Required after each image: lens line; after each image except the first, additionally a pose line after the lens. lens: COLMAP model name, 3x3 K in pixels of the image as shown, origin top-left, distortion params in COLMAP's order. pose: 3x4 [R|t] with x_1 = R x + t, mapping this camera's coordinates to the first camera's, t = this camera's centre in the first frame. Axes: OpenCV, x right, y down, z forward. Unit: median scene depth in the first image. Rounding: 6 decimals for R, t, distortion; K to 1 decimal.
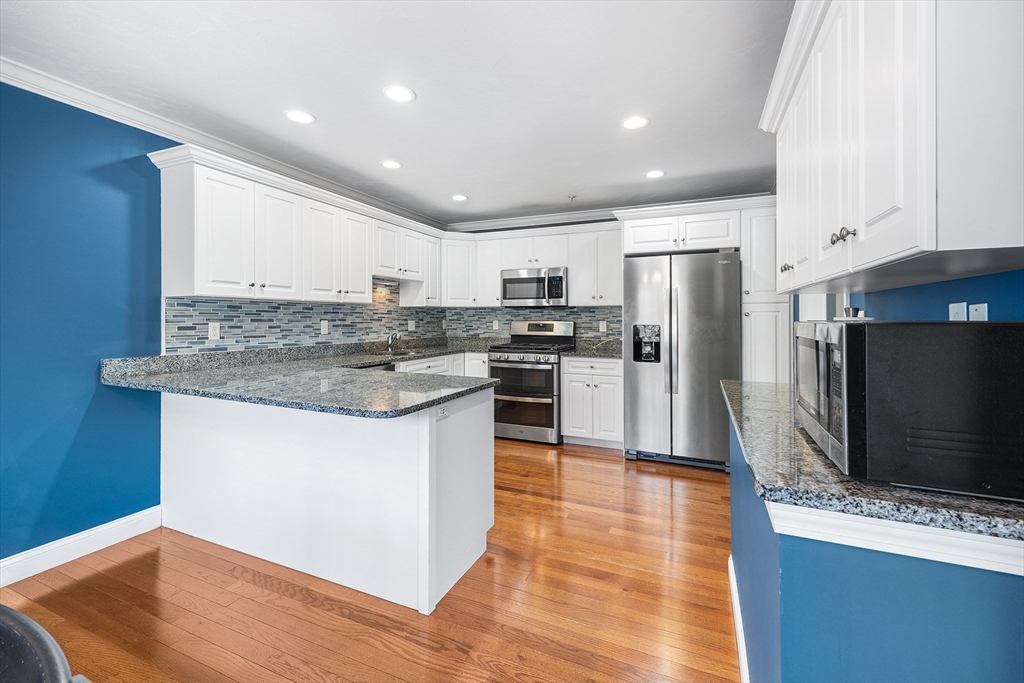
lens RADIAL K [[428.3, 0, 514.6], [0, 428.3, 308.6], [0, 0, 1]] dist [0.007829, -0.000998]
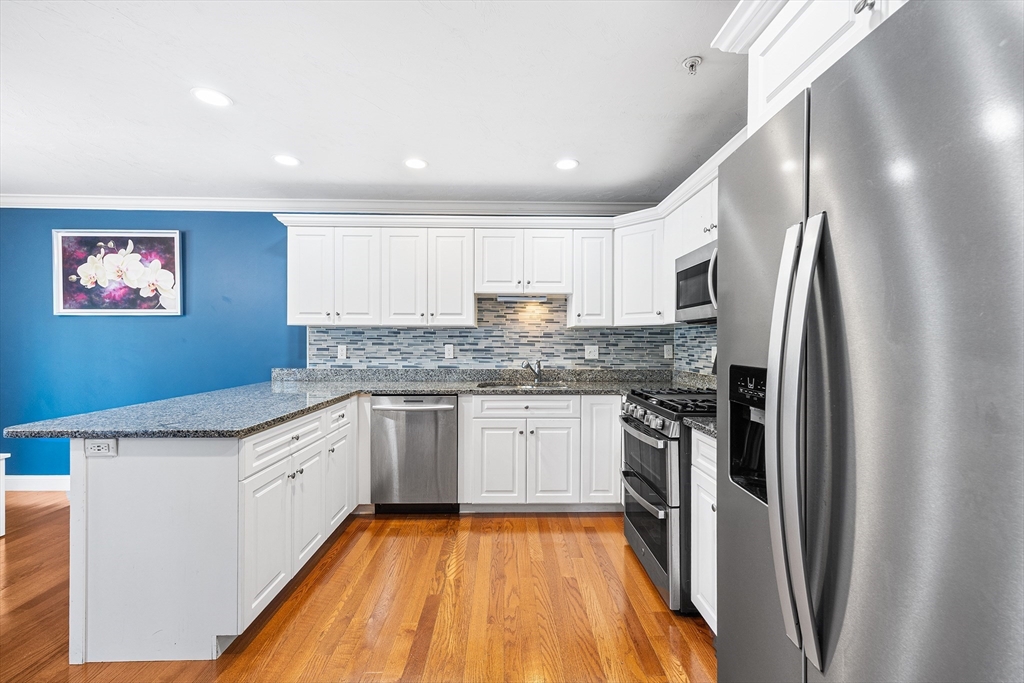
lens RADIAL K [[428.3, 0, 521.6], [0, 428.3, 339.0], [0, 0, 1]] dist [0.007829, -0.000998]
pose [[0.418094, -0.003334, -0.908398, 0.482952], [0.018296, 0.999821, 0.004751, 0.012520], [0.908220, -0.018607, 0.418080, 0.684388]]
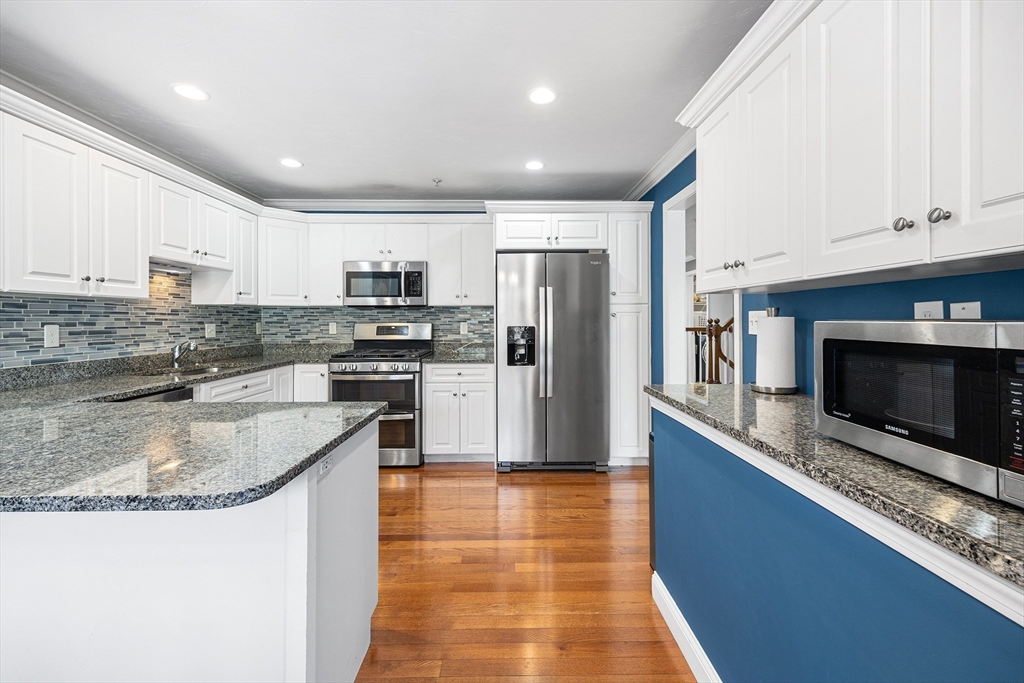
lens RADIAL K [[428.3, 0, 517.3], [0, 428.3, 310.2], [0, 0, 1]] dist [0.007829, -0.000998]
pose [[0.910369, 0.004422, 0.413773, -0.081130], [-0.004547, 0.999989, -0.000682, 0.003453], [-0.413772, -0.001260, 0.910380, 0.140095]]
